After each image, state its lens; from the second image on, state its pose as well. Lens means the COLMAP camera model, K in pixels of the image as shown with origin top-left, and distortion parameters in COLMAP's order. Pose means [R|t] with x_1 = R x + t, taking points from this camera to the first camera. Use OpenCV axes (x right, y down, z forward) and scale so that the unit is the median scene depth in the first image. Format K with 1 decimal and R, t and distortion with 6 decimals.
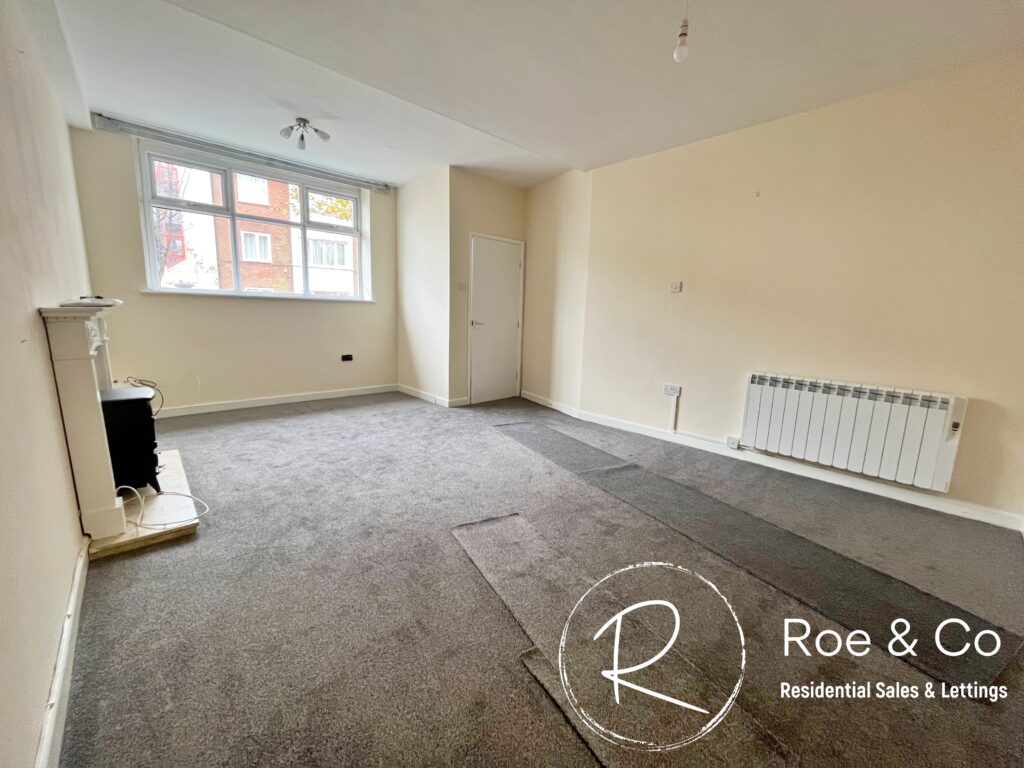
lens RADIAL K [[416.5, 0, 513.1], [0, 416.5, 380.6], [0, 0, 1]] dist [-0.001584, -0.000147]
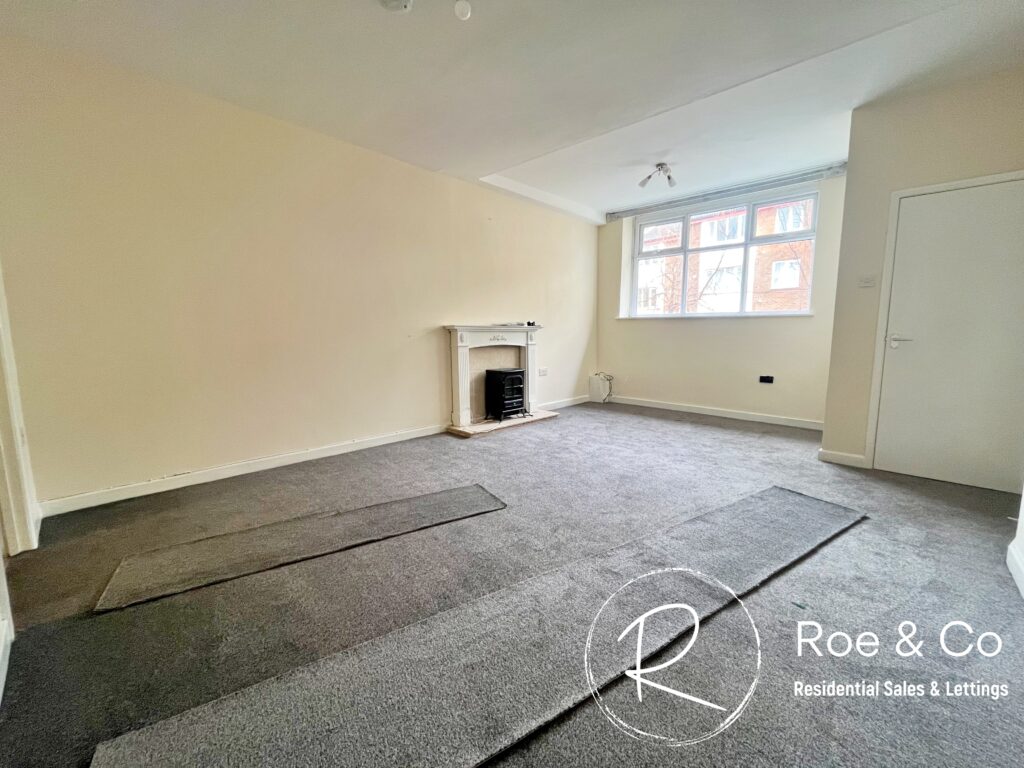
lens RADIAL K [[416.5, 0, 513.8], [0, 416.5, 384.8], [0, 0, 1]] dist [-0.001584, -0.000147]
pose [[0.055860, 0.101338, -0.993283, 0.551563], [-0.160163, 0.982862, 0.091267, -0.044773], [0.985509, 0.153989, 0.071134, 0.477968]]
